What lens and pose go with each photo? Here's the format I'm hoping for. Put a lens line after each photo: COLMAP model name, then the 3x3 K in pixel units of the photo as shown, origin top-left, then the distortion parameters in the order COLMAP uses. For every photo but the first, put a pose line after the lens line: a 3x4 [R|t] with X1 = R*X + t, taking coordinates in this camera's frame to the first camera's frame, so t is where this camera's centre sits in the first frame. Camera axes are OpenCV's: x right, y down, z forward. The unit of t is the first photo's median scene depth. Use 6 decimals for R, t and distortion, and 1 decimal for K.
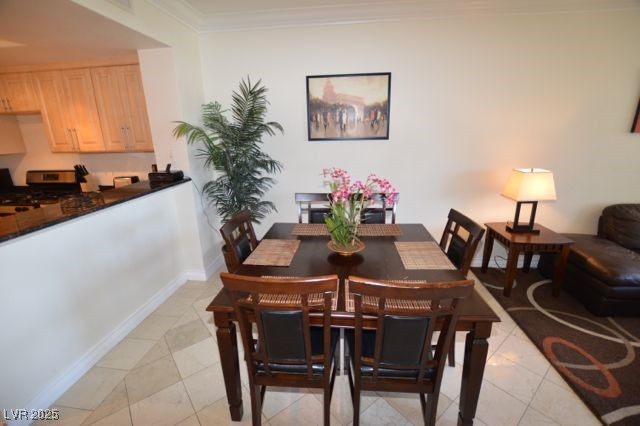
lens RADIAL K [[284.6, 0, 323.3], [0, 284.6, 212.3], [0, 0, 1]] dist [-0.028544, 0.003546]
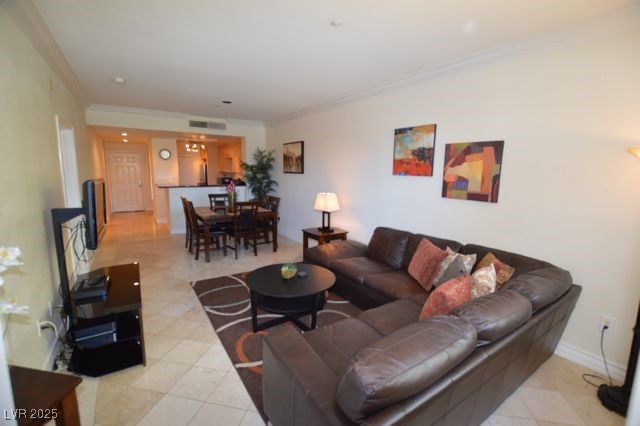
lens RADIAL K [[284.6, 0, 320.1], [0, 284.6, 209.3], [0, 0, 1]] dist [-0.028544, 0.003546]
pose [[0.640066, 0.140555, -0.755354, 1.812876], [-0.240081, 0.970484, -0.022852, -0.006654], [0.729846, 0.195973, 0.654919, -0.132924]]
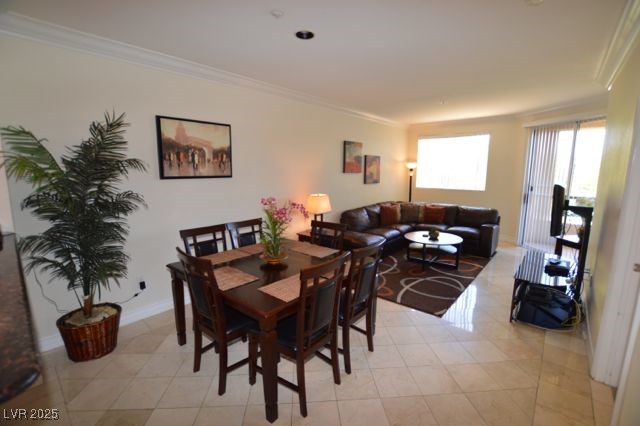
lens RADIAL K [[284.6, 0, 321.8], [0, 284.6, 212.3], [0, 0, 1]] dist [-0.028544, 0.003546]
pose [[0.573155, -0.097447, 0.813632, -0.552795], [0.206384, 0.978063, -0.028245, 0.000719], [-0.793031, 0.184109, 0.580694, 0.024482]]
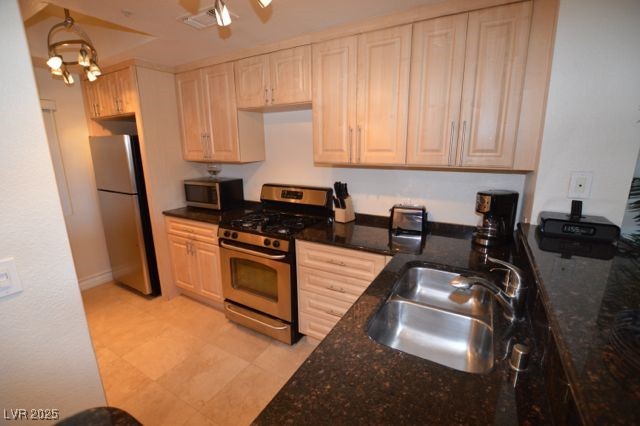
lens RADIAL K [[284.6, 0, 322.2], [0, 284.6, 213.1], [0, 0, 1]] dist [-0.028544, 0.003546]
pose [[0.915824, 0.101715, -0.388485, -0.707992], [-0.116376, 0.993102, -0.014330, -0.088406], [0.384347, 0.058334, 0.921344, 0.385897]]
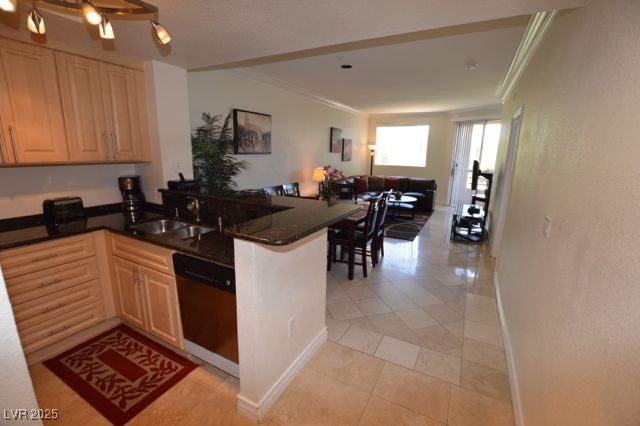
lens RADIAL K [[284.6, 0, 318.6], [0, 284.6, 213.0], [0, 0, 1]] dist [-0.028544, 0.003546]
pose [[0.381623, -0.169332, 0.908675, -1.247142], [0.222524, 0.970994, 0.087490, -0.005186], [-0.897133, 0.168814, 0.408234, 0.128829]]
